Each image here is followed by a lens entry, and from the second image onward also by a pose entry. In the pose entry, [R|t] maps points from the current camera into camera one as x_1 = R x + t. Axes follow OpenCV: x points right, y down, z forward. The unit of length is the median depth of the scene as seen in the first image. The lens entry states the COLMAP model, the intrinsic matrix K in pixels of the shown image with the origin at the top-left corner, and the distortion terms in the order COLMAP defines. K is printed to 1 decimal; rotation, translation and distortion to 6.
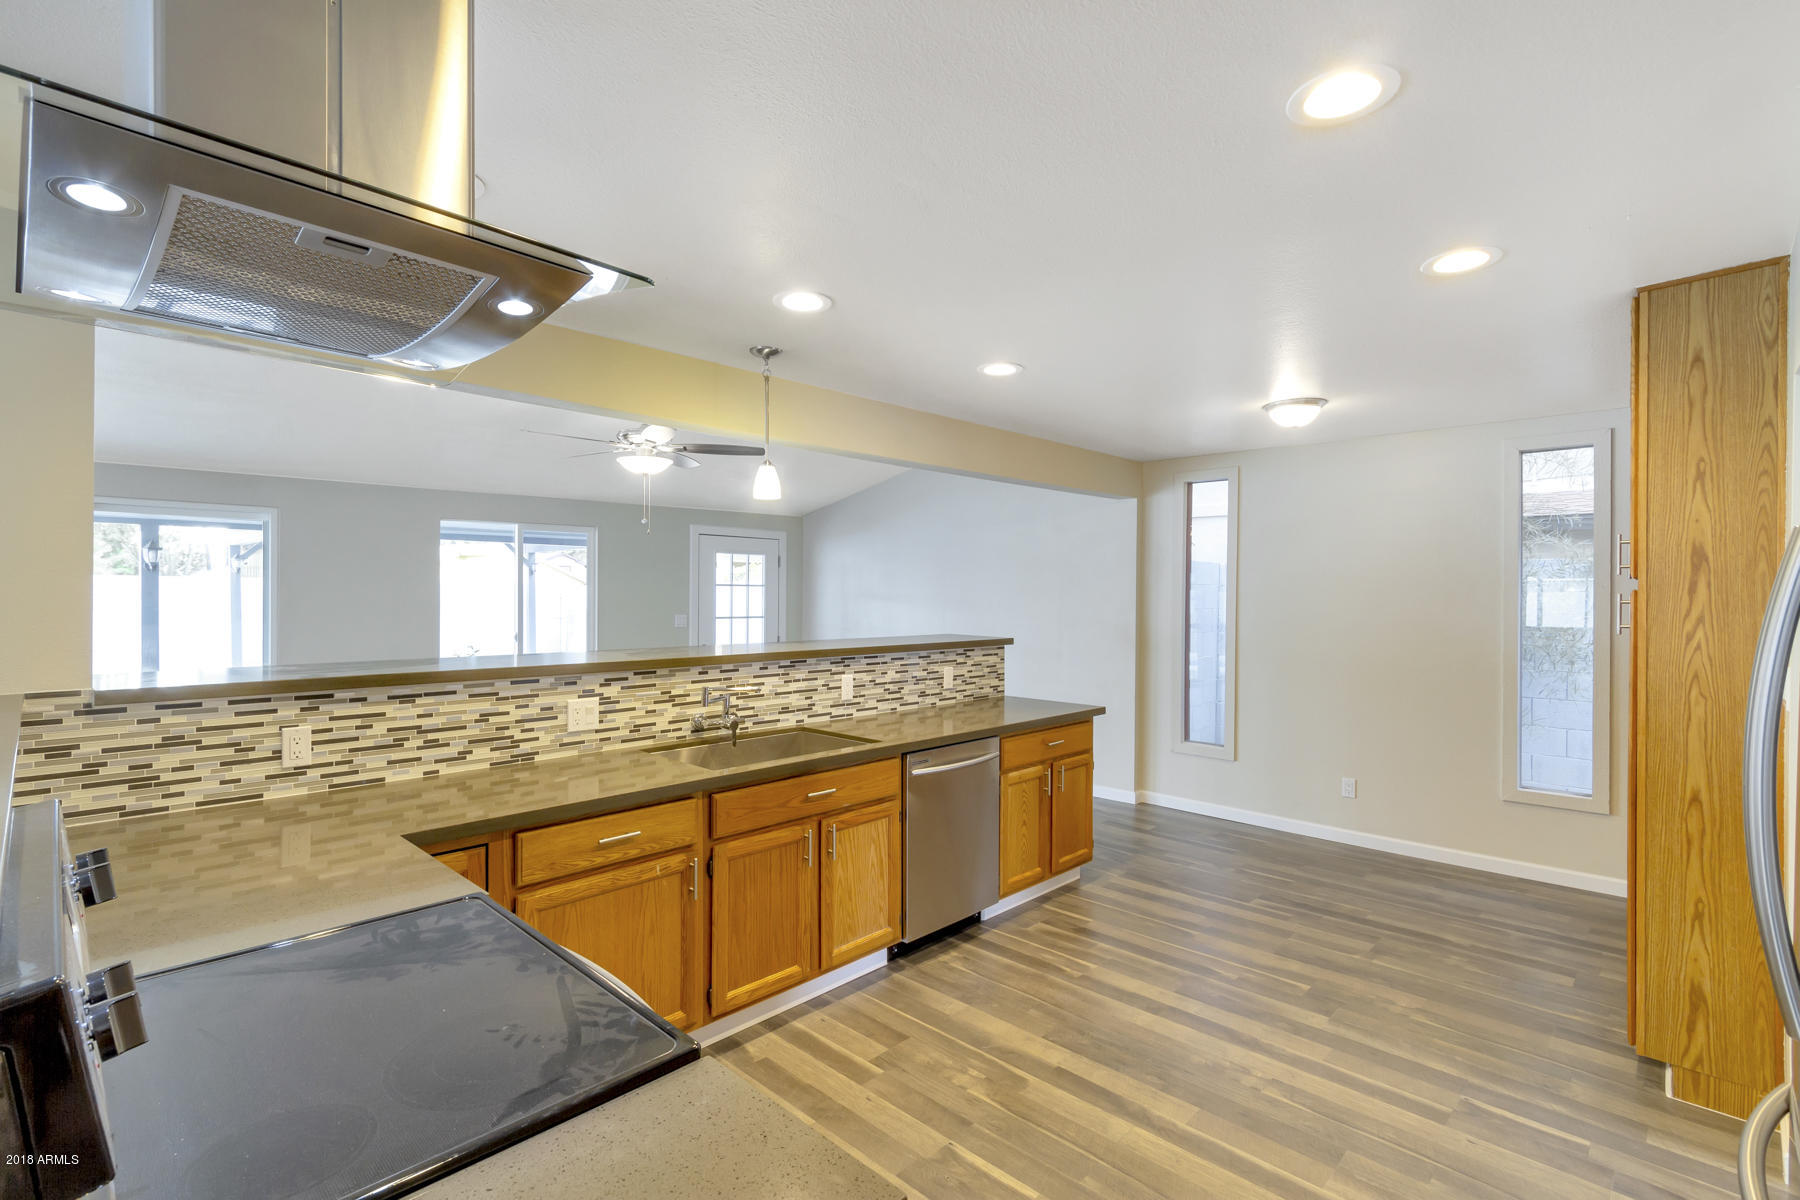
lens RADIAL K [[837.2, 0, 892.5], [0, 837.2, 591.1], [0, 0, 1]] dist [0.005672, -0.002553]
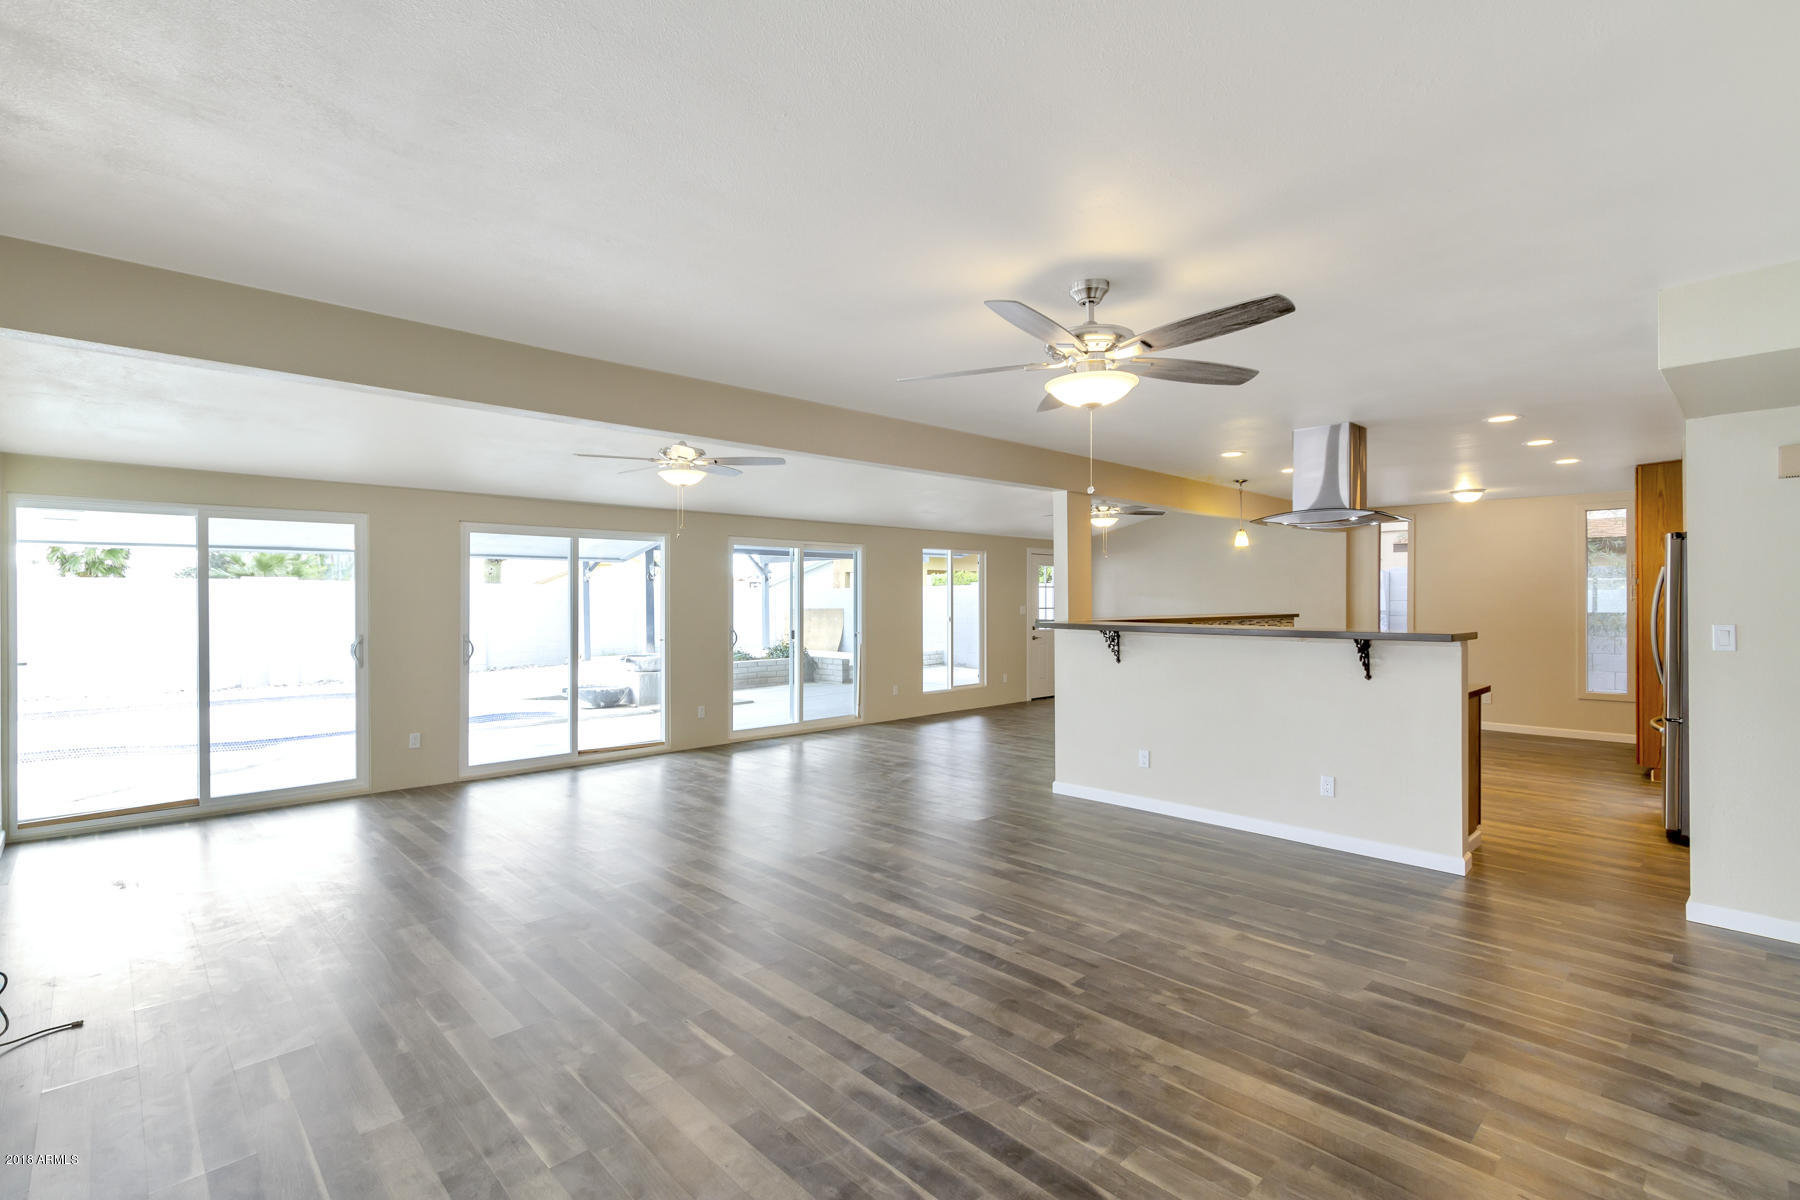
lens RADIAL K [[837.2, 0, 900.9], [0, 837.2, 607.6], [0, 0, 1]] dist [0.005672, -0.002553]
pose [[0.999447, -0.005191, -0.032840, -0.993121], [0.005749, 0.999840, 0.016941, 0.008319], [0.032746, -0.017120, 0.999317, -1.279265]]
